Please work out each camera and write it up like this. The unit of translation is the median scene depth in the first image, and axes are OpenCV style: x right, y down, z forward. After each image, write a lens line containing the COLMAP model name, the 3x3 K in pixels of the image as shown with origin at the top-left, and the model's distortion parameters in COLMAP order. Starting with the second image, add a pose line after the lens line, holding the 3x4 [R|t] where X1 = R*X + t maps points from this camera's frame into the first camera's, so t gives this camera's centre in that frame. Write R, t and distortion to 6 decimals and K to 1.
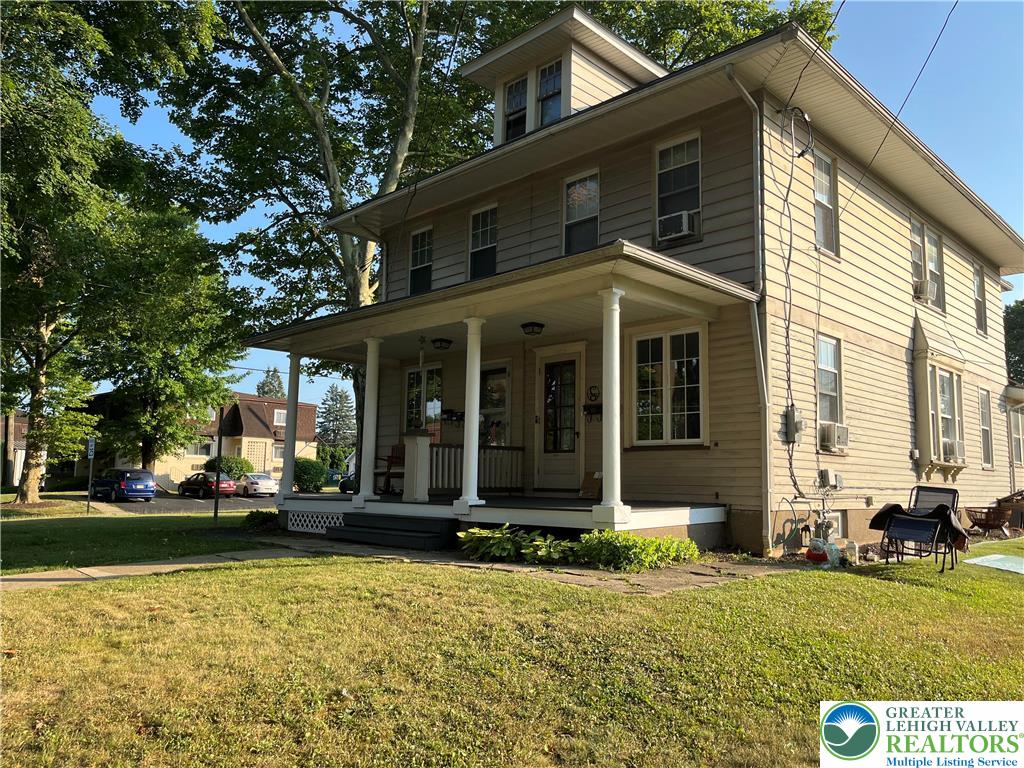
lens RADIAL K [[775.9, 0, 514.5], [0, 775.9, 377.3], [0, 0, 1]] dist [0.072661, -0.092674]
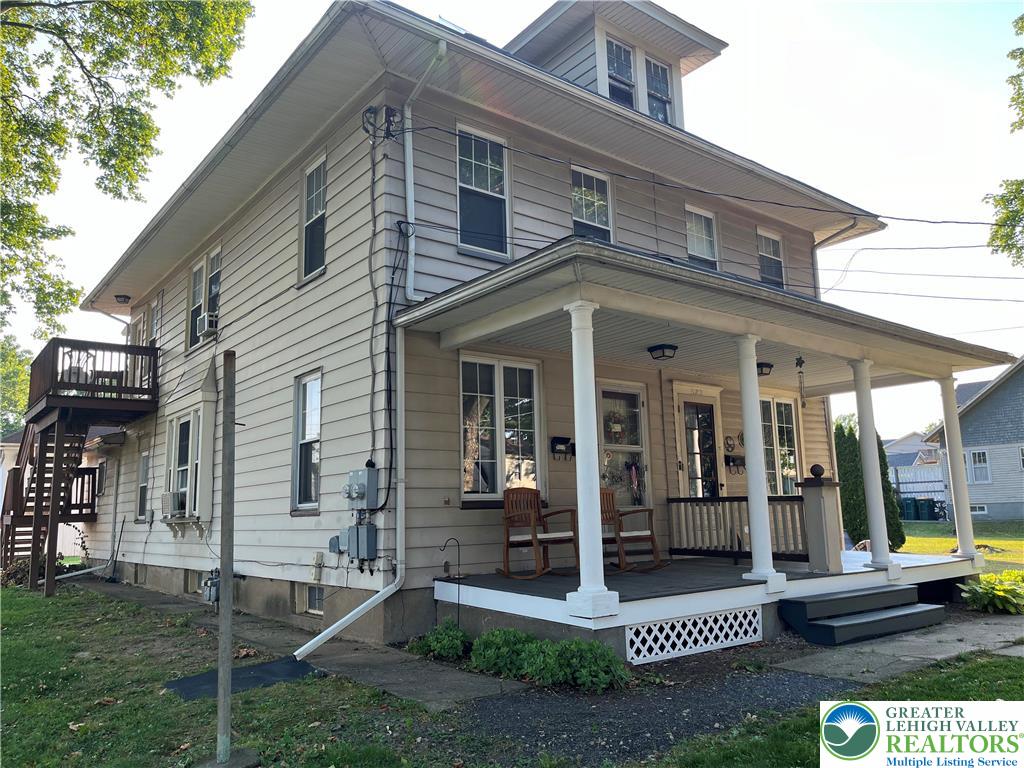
lens RADIAL K [[775.9, 0, 514.5], [0, 775.9, 377.3], [0, 0, 1]] dist [0.072661, -0.092674]
pose [[0.137103, 0.148181, 0.979411, -0.820408], [-0.121253, 0.983822, -0.131875, 0.091121], [-0.983108, -0.100676, 0.152852, 1.026186]]
